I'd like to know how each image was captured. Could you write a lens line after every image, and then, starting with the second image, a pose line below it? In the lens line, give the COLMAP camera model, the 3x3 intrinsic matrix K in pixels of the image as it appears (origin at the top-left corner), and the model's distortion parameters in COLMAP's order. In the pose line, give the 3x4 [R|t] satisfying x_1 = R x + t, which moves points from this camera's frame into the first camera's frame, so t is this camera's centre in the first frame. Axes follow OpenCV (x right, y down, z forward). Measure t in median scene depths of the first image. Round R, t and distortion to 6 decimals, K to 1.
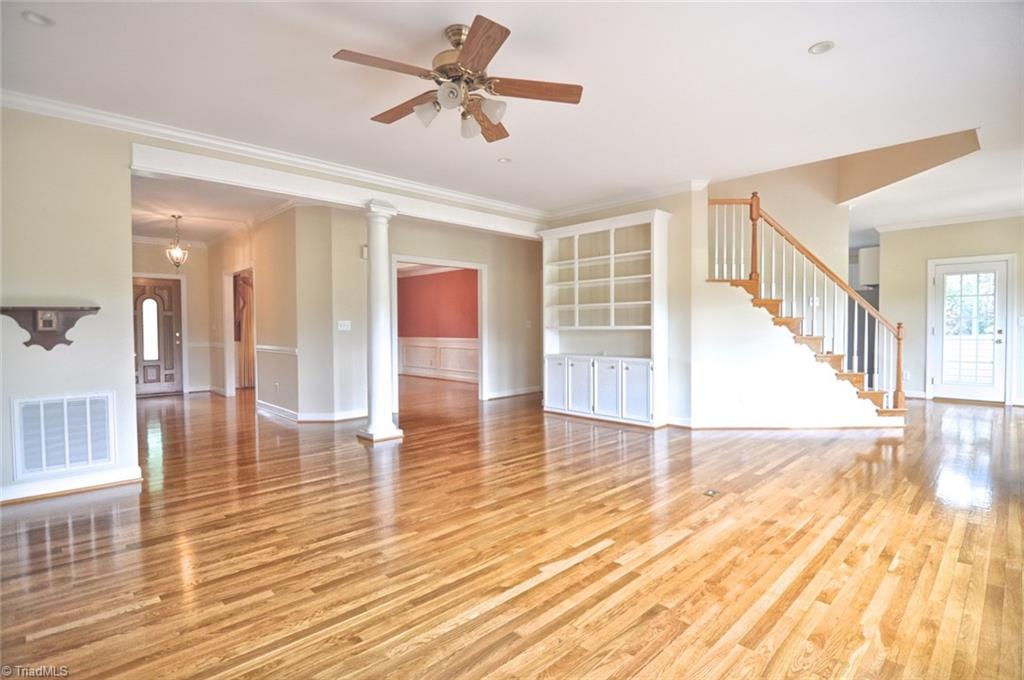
lens RADIAL K [[496.8, 0, 519.2], [0, 496.8, 339.5], [0, 0, 1]] dist [-0.008976, -0.001745]
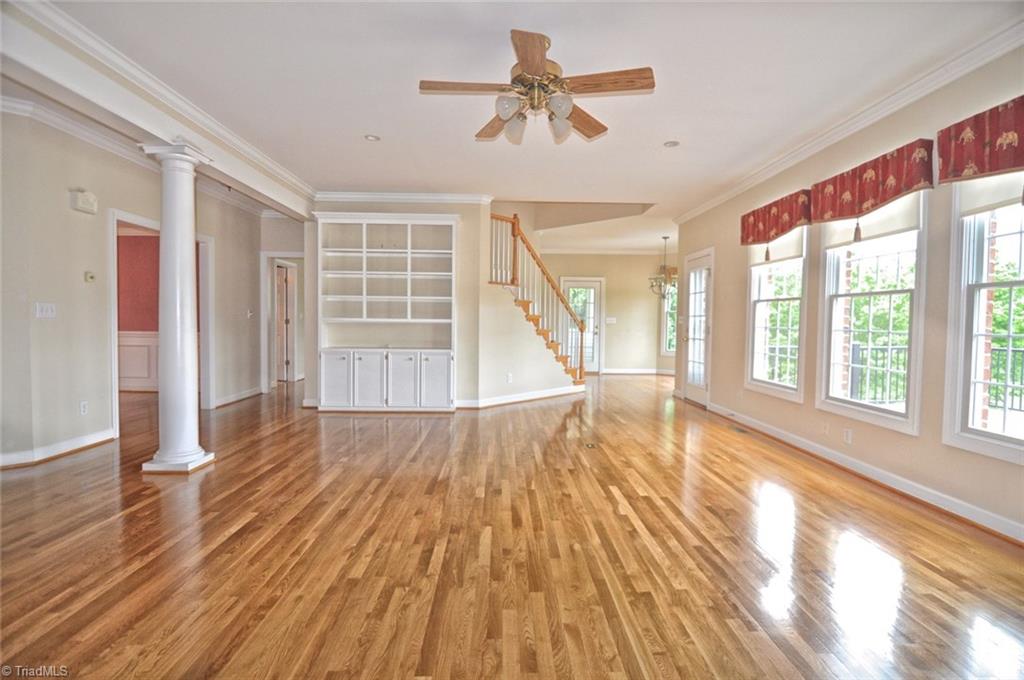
lens RADIAL K [[496.8, 0, 519.2], [0, 496.8, 340.4], [0, 0, 1]] dist [-0.008976, -0.001745]
pose [[0.674292, -0.012053, 0.738366, -0.447108], [0.000224, 0.999870, 0.016117, 0.000674], [-0.738464, -0.010703, 0.674208, 0.146716]]
